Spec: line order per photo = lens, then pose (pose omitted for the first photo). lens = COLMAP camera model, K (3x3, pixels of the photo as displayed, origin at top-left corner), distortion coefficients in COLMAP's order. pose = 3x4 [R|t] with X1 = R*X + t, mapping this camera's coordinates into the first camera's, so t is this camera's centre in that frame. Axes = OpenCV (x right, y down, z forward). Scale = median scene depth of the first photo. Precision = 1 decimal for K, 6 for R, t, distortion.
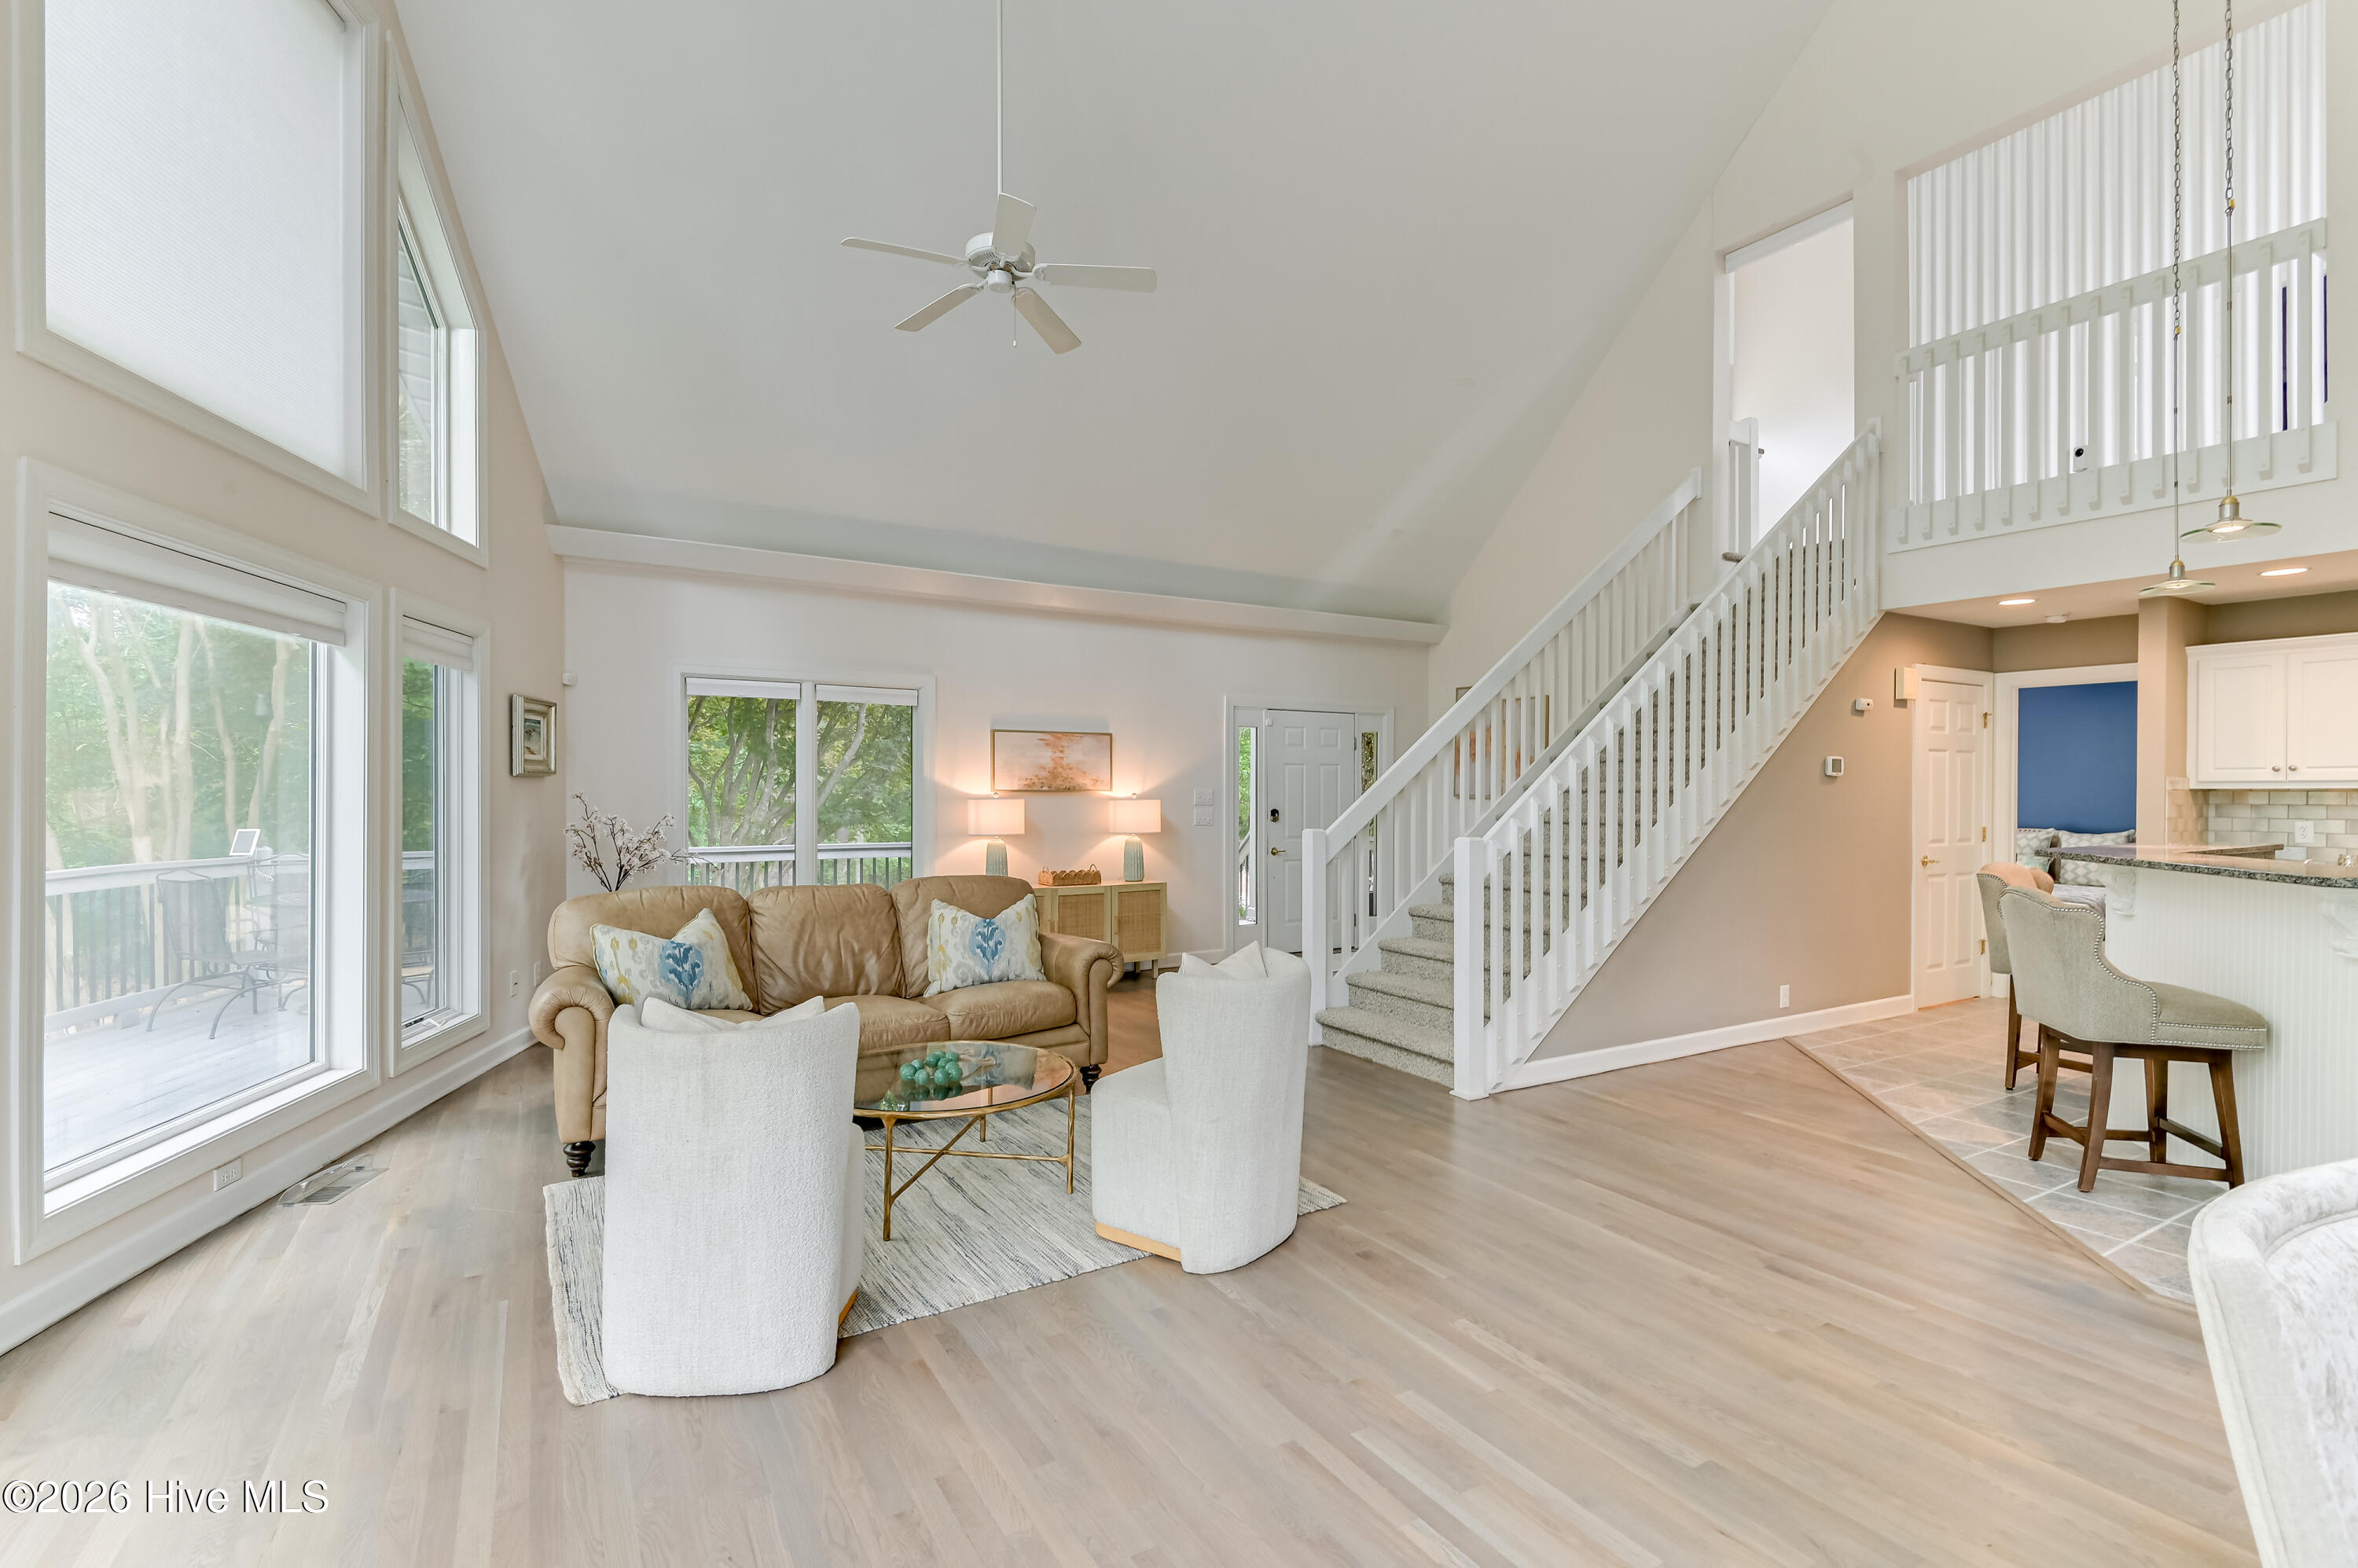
lens RADIAL K [[1059.6, 0, 1184.9], [0, 1059.6, 796.4], [0, 0, 1]] dist [0.003412, -0.001672]
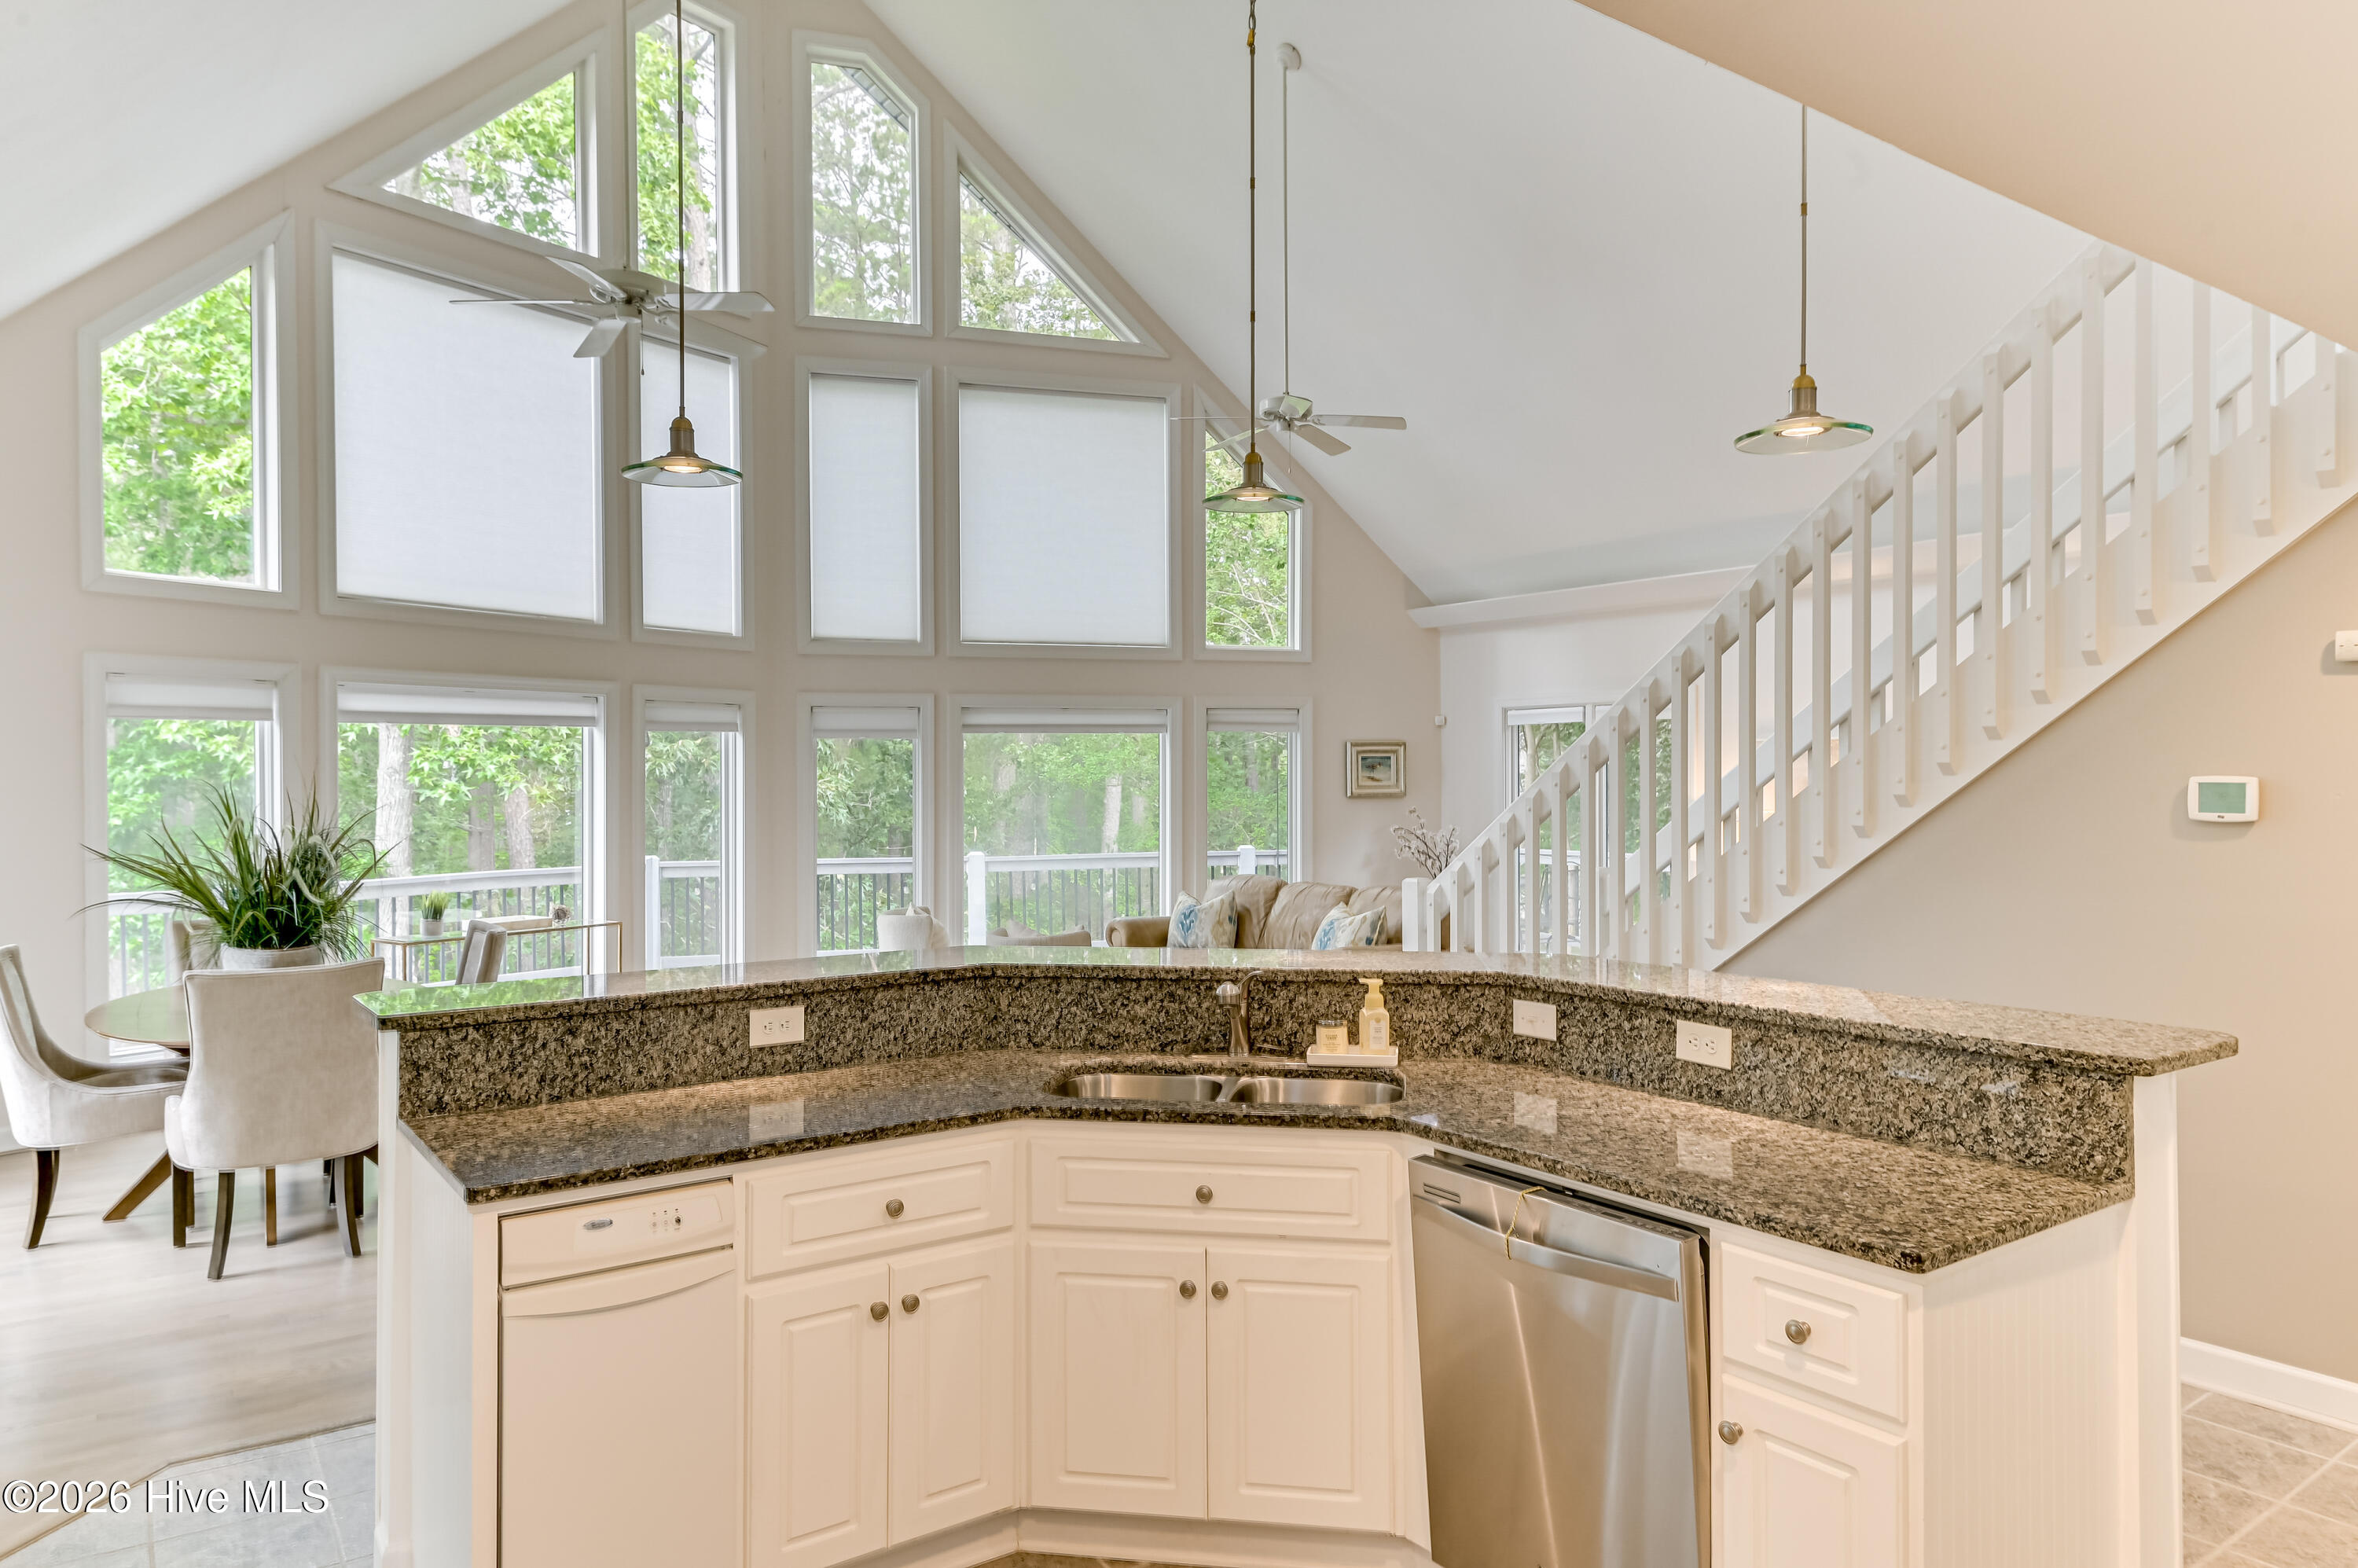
lens RADIAL K [[1428.8, 0, 1188.7], [0, 1428.8, 785.5], [0, 0, 1]] dist [0.030799, -0.000510]
pose [[0.112307, 0.001871, -0.993672, 1.144317], [0.003203, 0.999992, 0.002245, -0.036664], [0.993668, -0.003435, 0.112300, 0.502094]]
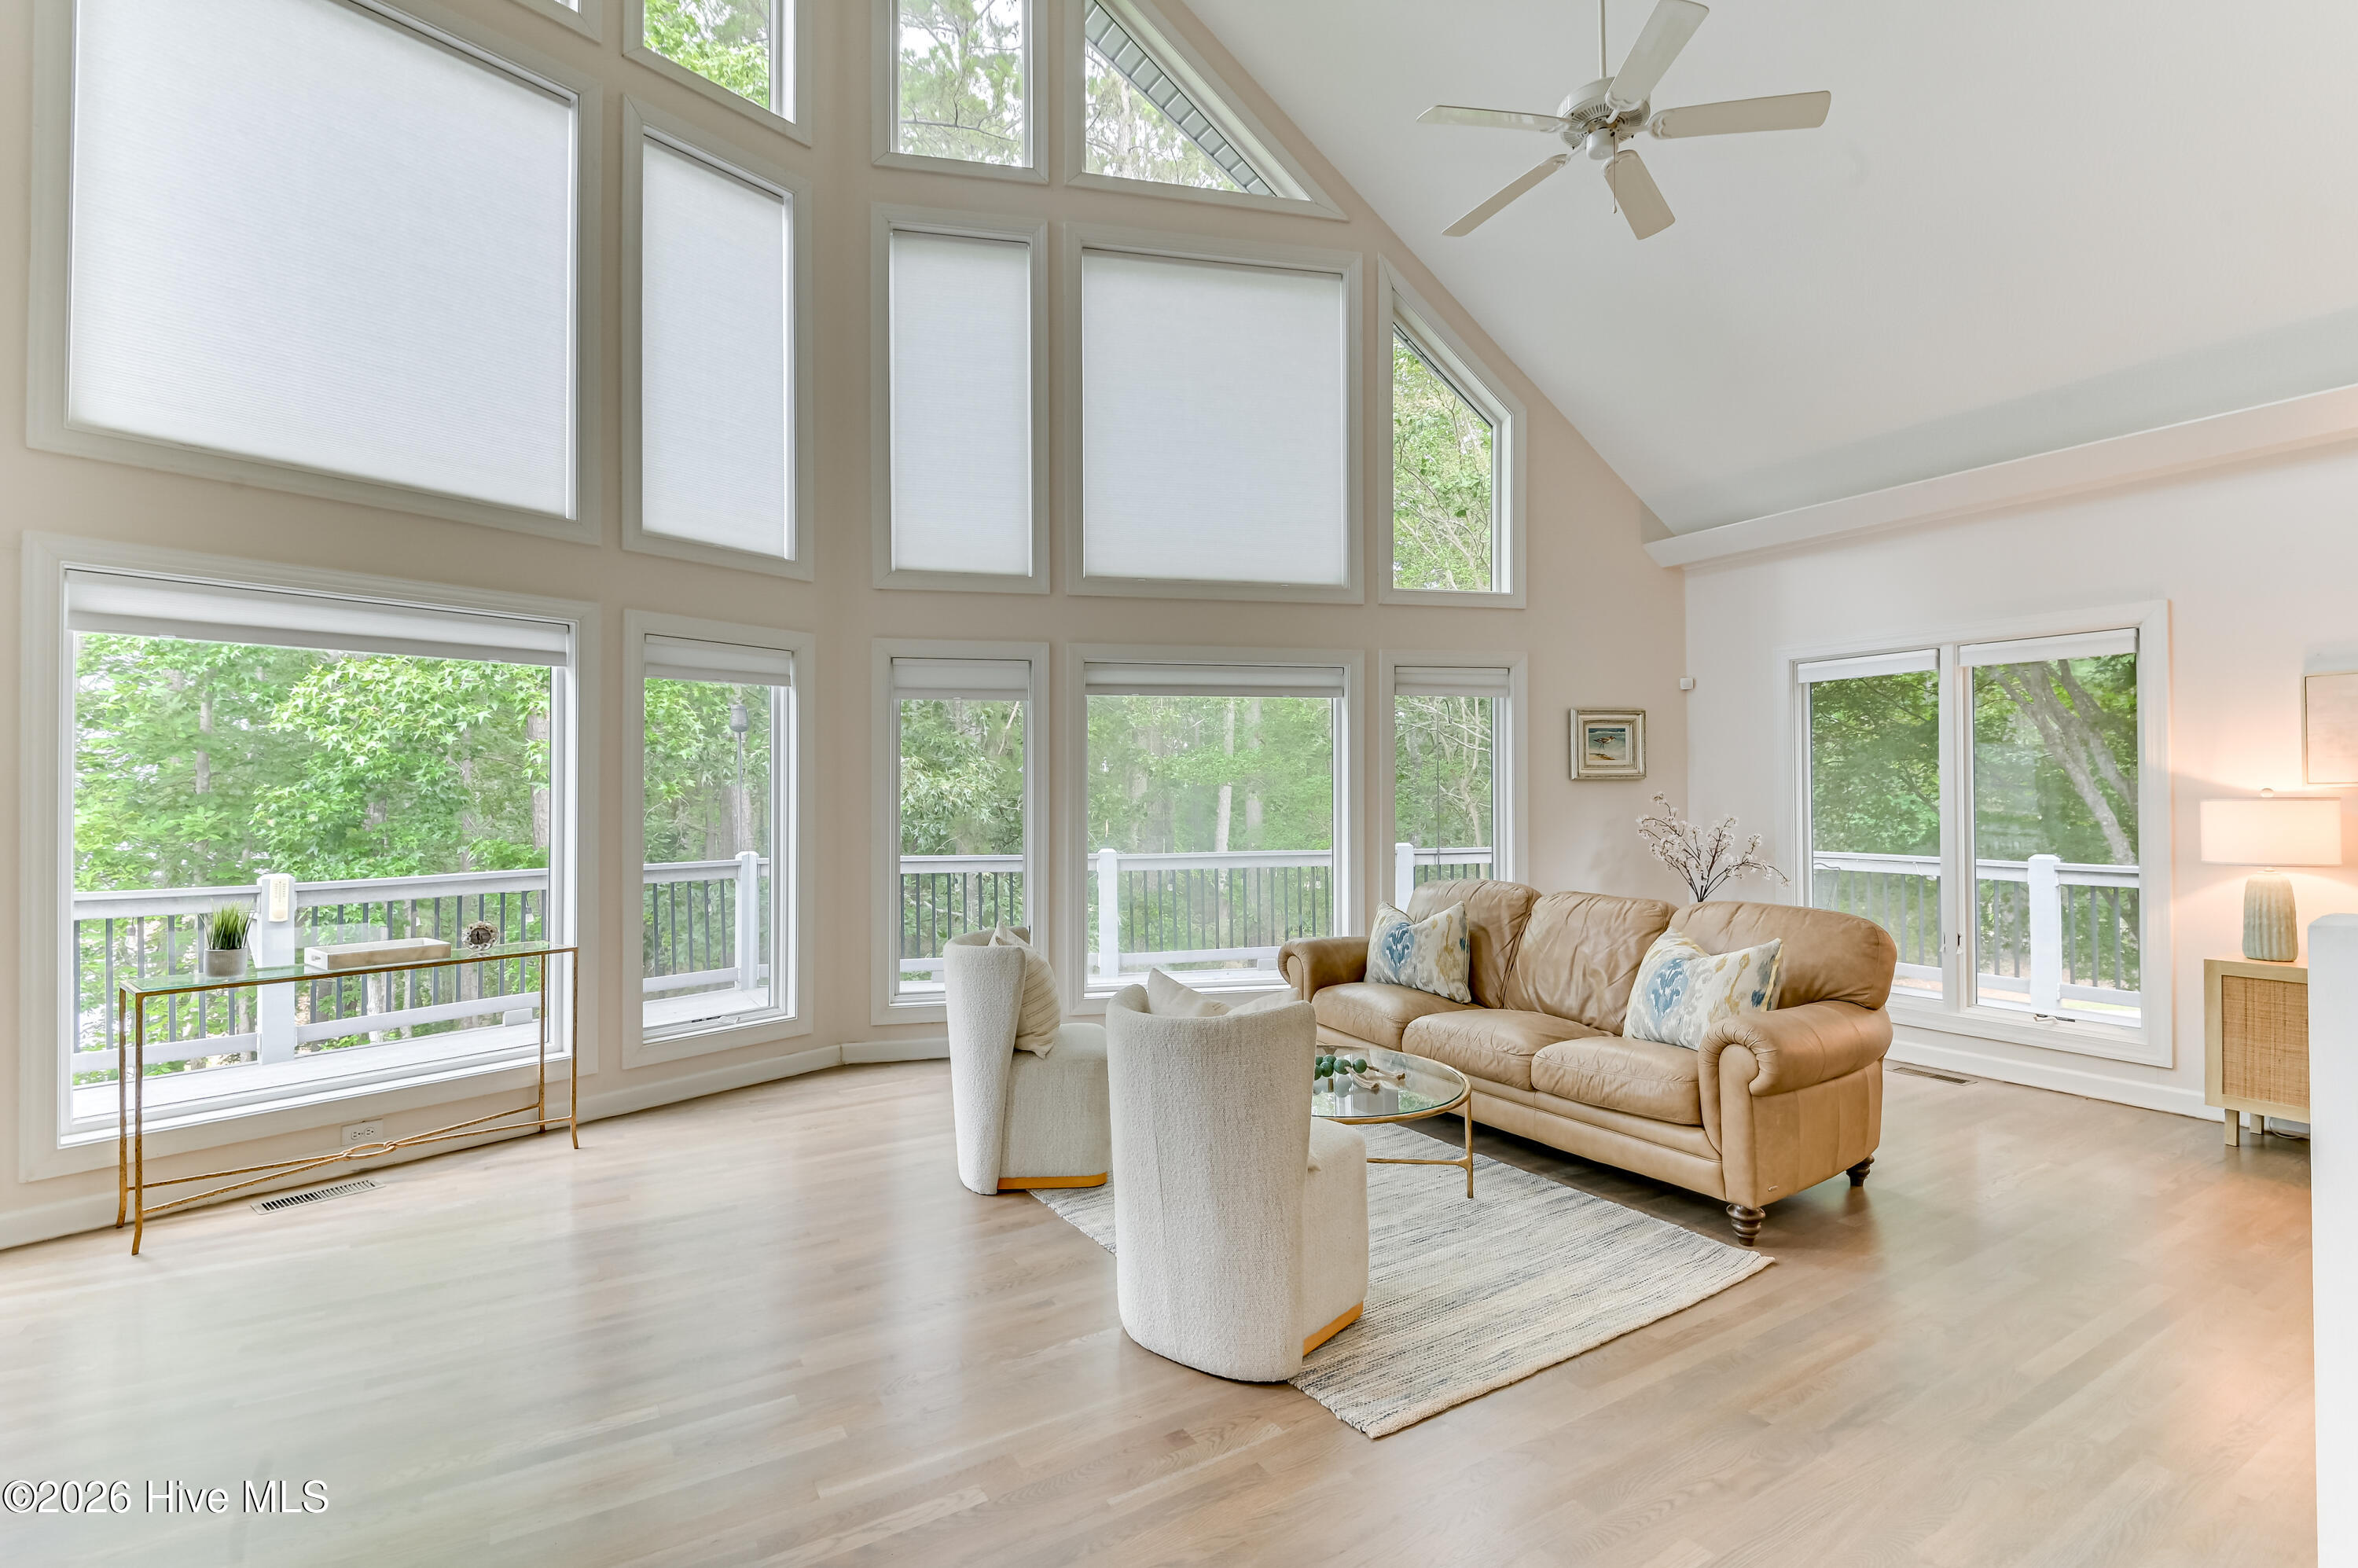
lens RADIAL K [[1059.6, 0, 1168.2], [0, 1059.6, 785.6], [0, 0, 1]] dist [0.003412, -0.001672]
pose [[0.014395, -0.014666, -0.999789, 0.445117], [0.004944, 0.999881, -0.014596, 0.000833], [0.999884, -0.004732, 0.014466, 0.488619]]
